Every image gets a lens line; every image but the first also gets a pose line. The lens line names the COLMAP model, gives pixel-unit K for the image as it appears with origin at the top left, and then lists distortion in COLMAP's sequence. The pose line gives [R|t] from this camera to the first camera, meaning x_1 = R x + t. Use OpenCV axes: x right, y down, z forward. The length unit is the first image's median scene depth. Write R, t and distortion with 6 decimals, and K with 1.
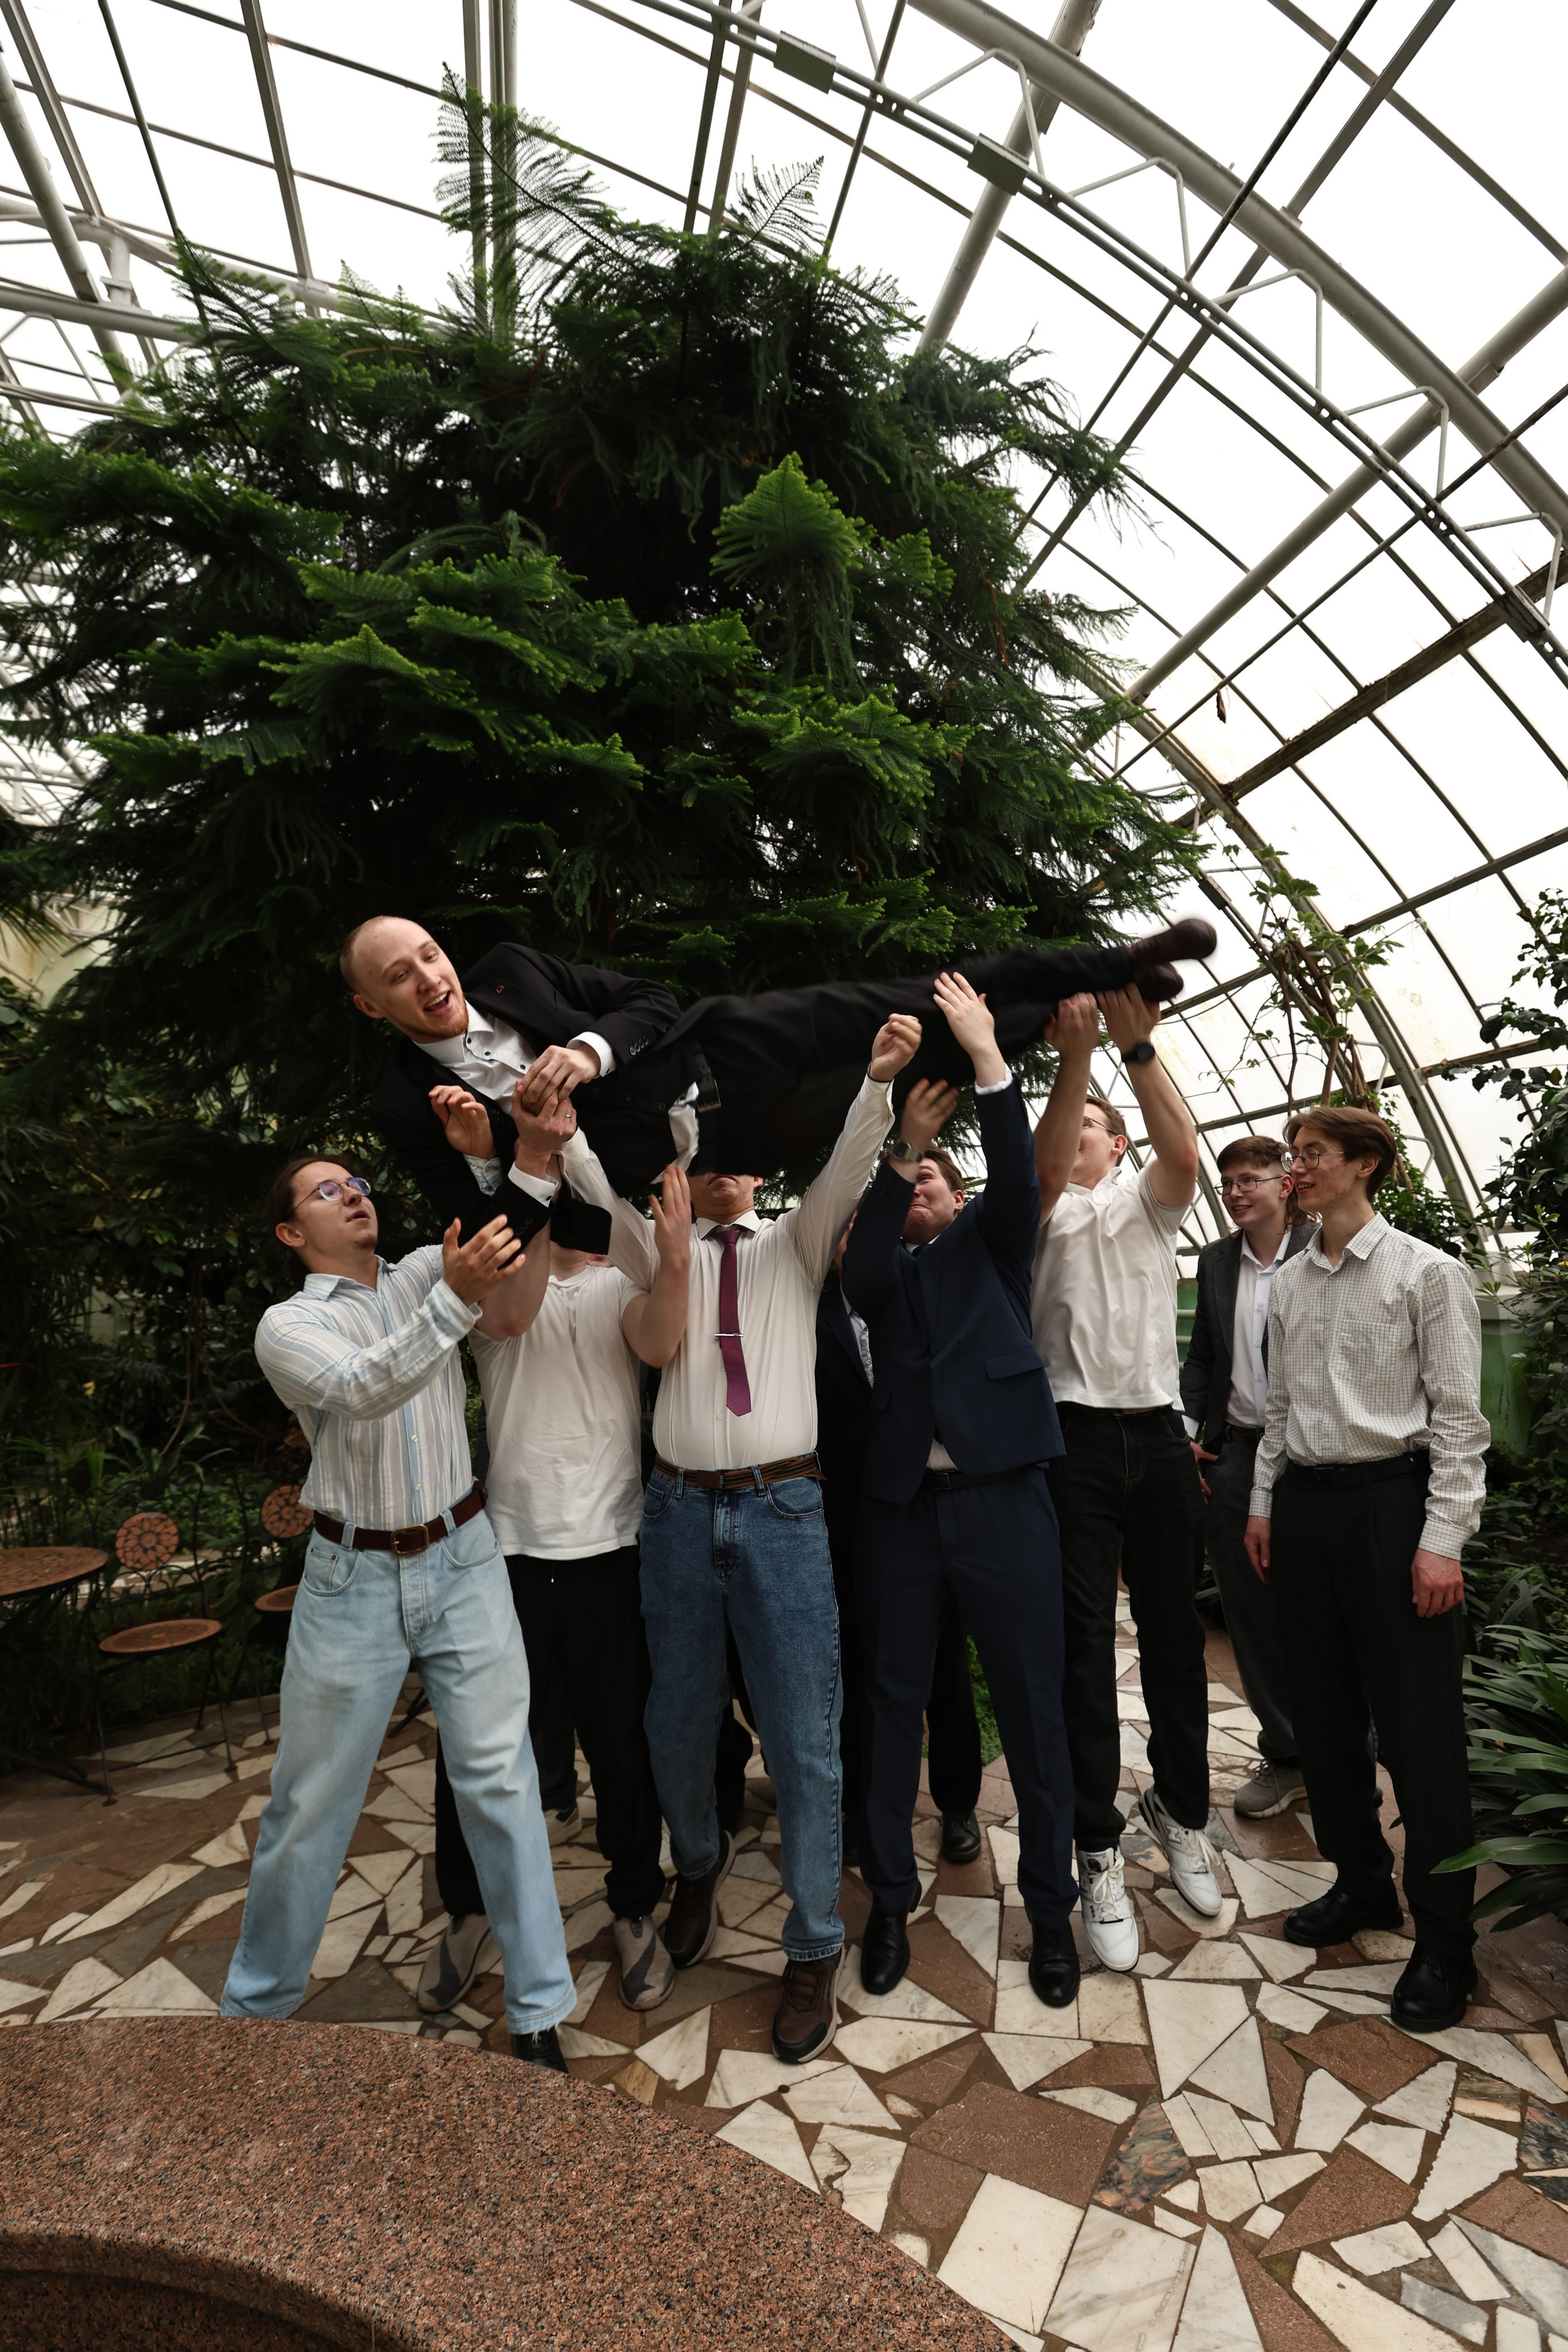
lens RADIAL K [[1116.4, 0, 778.4], [0, 1116.4, 1175.7], [0, 0, 1]] dist [-0.034517, 0.011117]
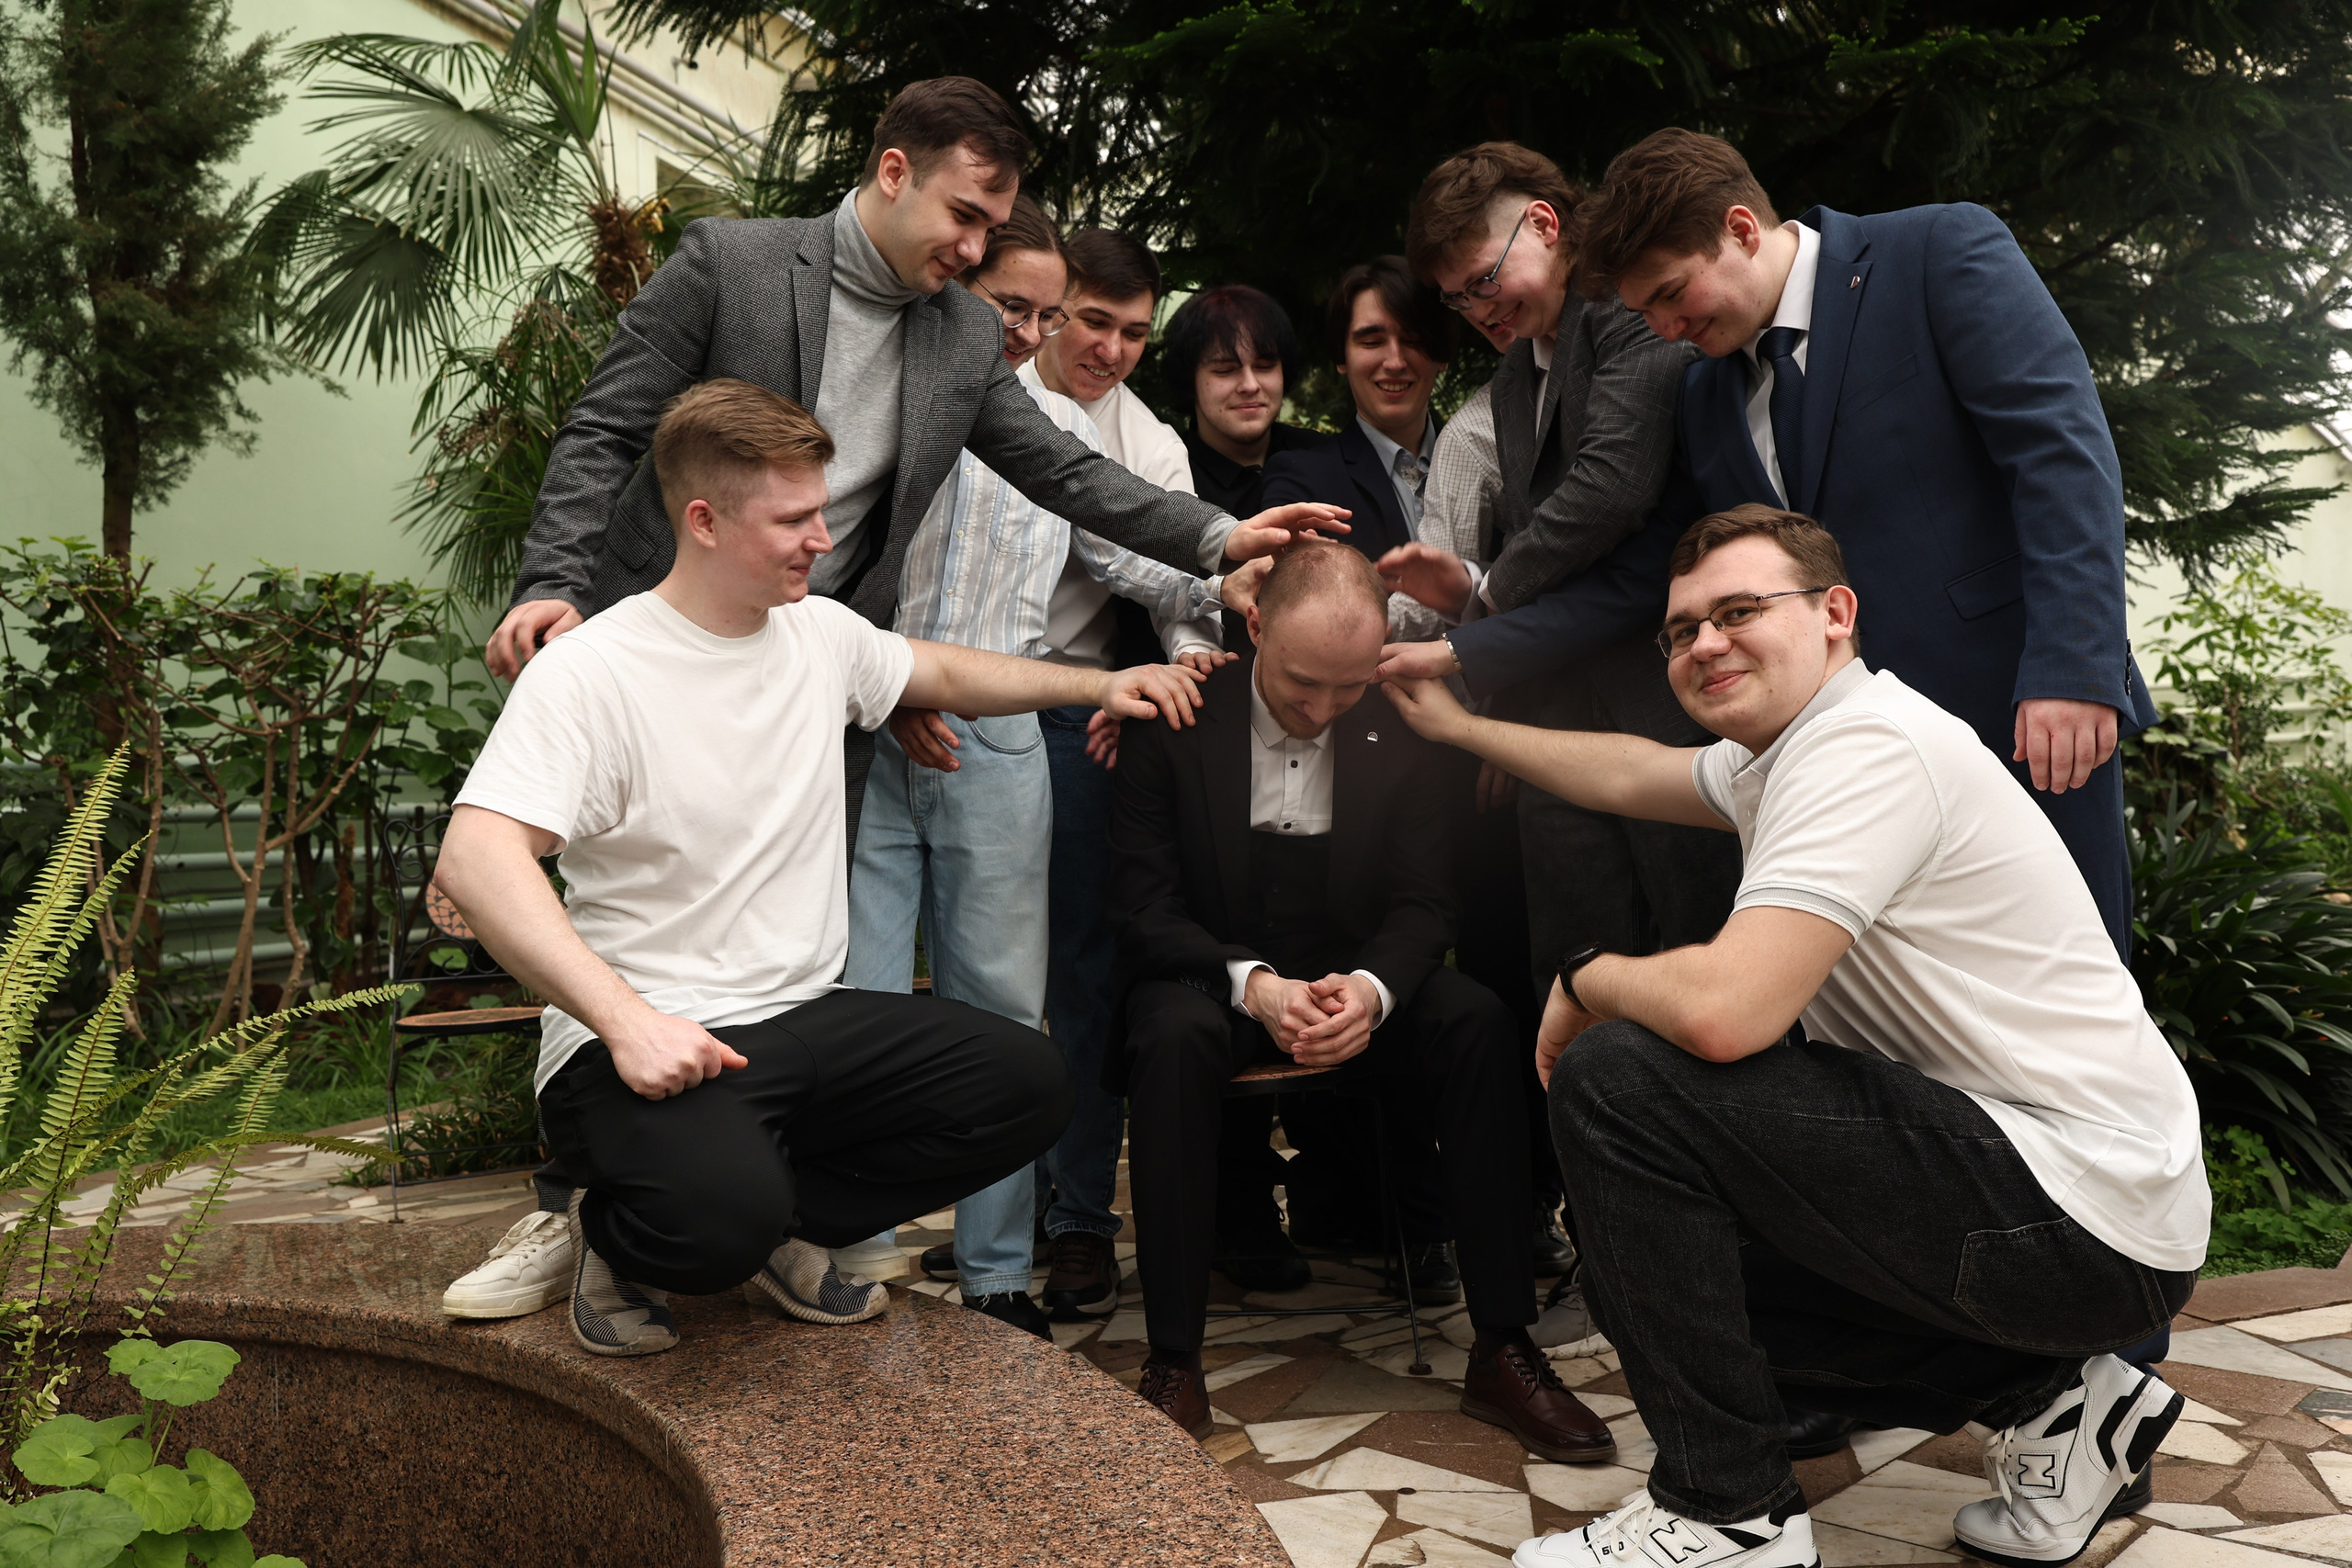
lens RADIAL K [[1869.7, 0, 1160.5], [0, 1869.7, 795.8], [0, 0, 1]] dist [-0.011356, -0.001848]
pose [[0.835509, 0.000242, -0.549477, 0.450036], [0.056552, 0.994652, 0.086429, 0.309970], [0.546559, -0.103286, 0.831027, 0.059835]]
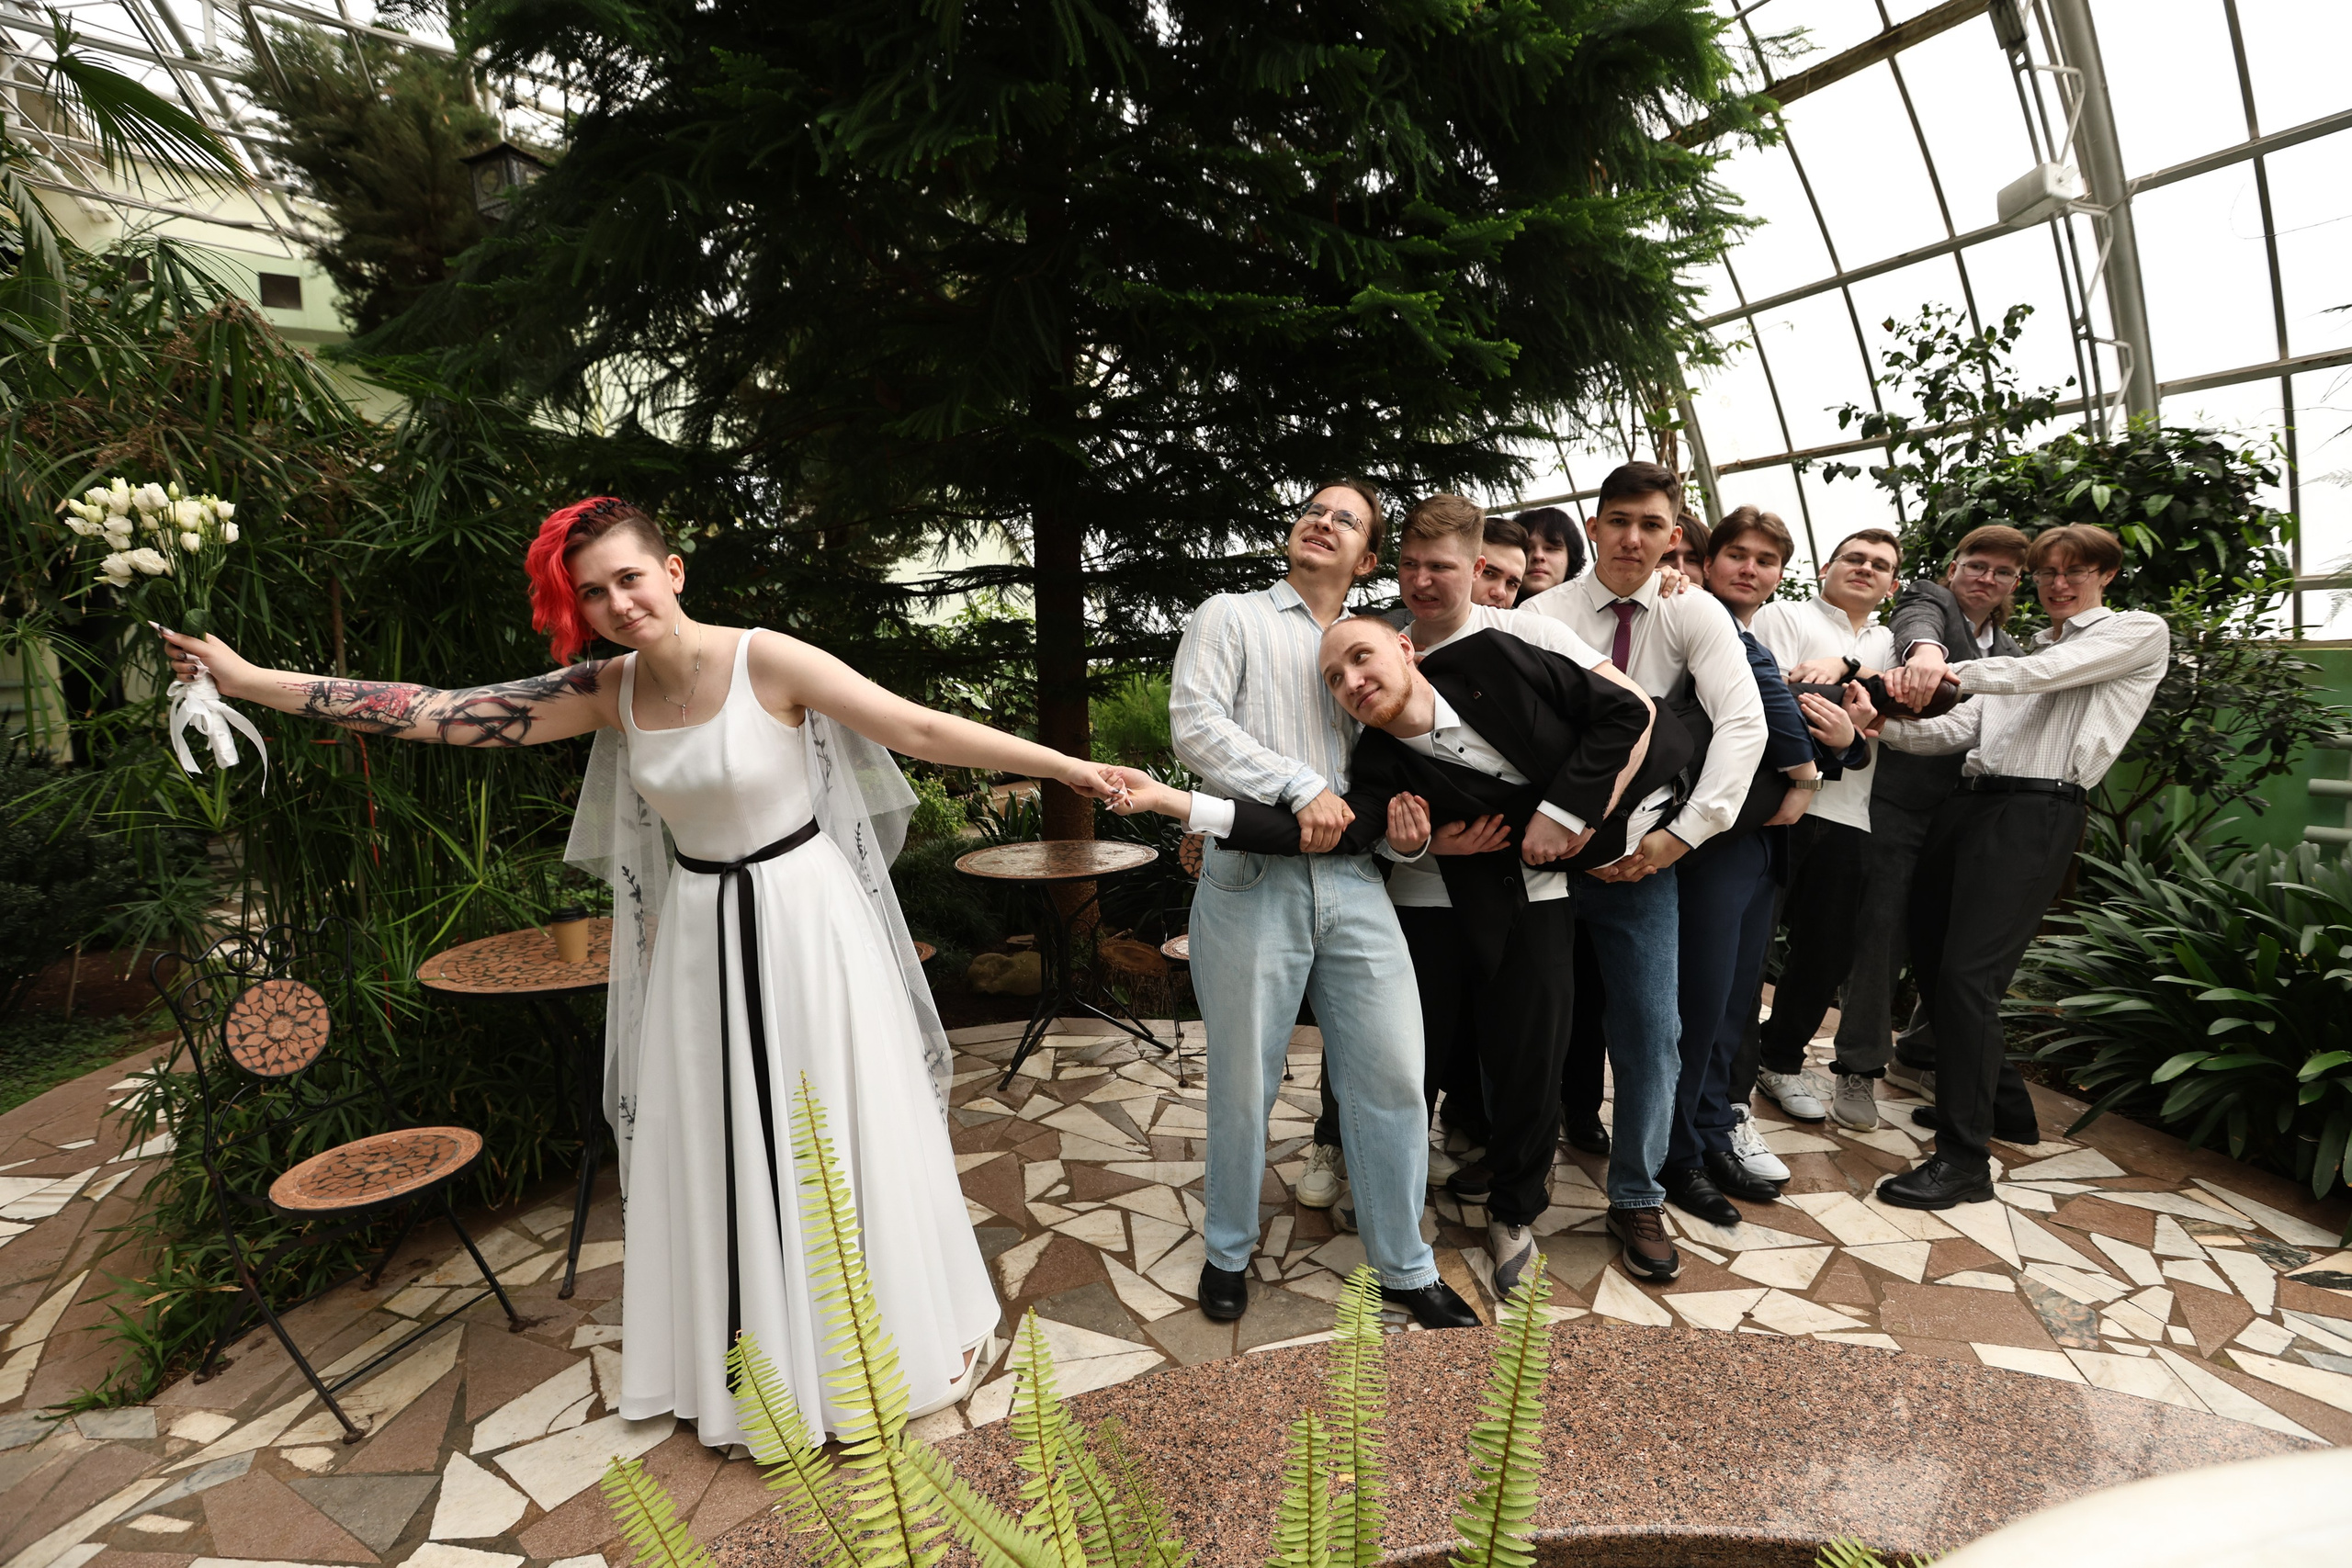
lens RADIAL K [[1066.3, 0, 1175.5], [0, 1066.3, 785.4], [0, 0, 1]] dist [-0.036336, 0.009268]
pose [[0.960854, -0.015286, 0.276634, -0.799276], [-0.041186, 0.979503, 0.197176, 0.104144], [-0.273978, -0.200851, 0.940529, 0.240810]]
